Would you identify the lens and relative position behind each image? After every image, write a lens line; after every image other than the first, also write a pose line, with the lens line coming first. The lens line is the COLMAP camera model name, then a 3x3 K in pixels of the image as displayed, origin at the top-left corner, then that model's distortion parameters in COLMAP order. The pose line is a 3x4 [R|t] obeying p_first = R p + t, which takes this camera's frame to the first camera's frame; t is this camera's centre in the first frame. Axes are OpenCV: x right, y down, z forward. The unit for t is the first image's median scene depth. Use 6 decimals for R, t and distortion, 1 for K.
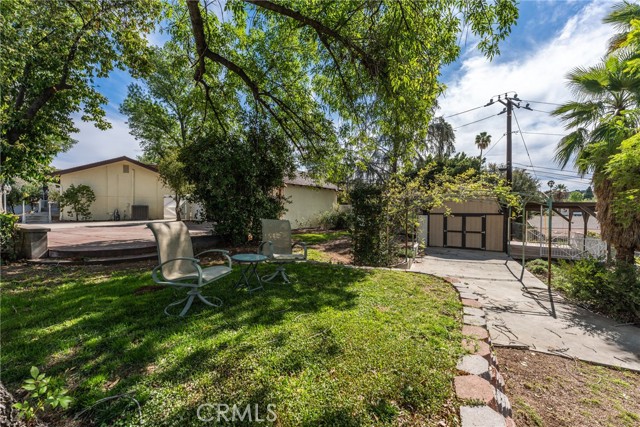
lens RADIAL K [[257.4, 0, 319.6], [0, 257.4, 215.6], [0, 0, 1]] dist [0.000814, -0.000006]
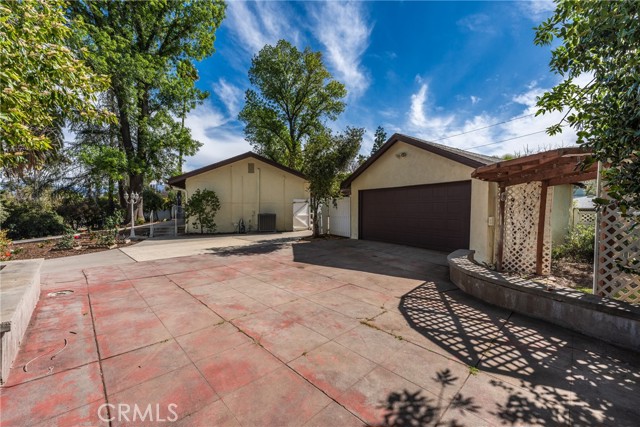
lens RADIAL K [[257.4, 0, 321.0], [0, 257.4, 214.2], [0, 0, 1]] dist [0.000814, -0.000006]
pose [[0.942332, 0.003094, -0.334664, -0.290332], [-0.001606, 0.999988, 0.004721, -0.043548], [0.334674, -0.003911, 0.942326, 0.331764]]
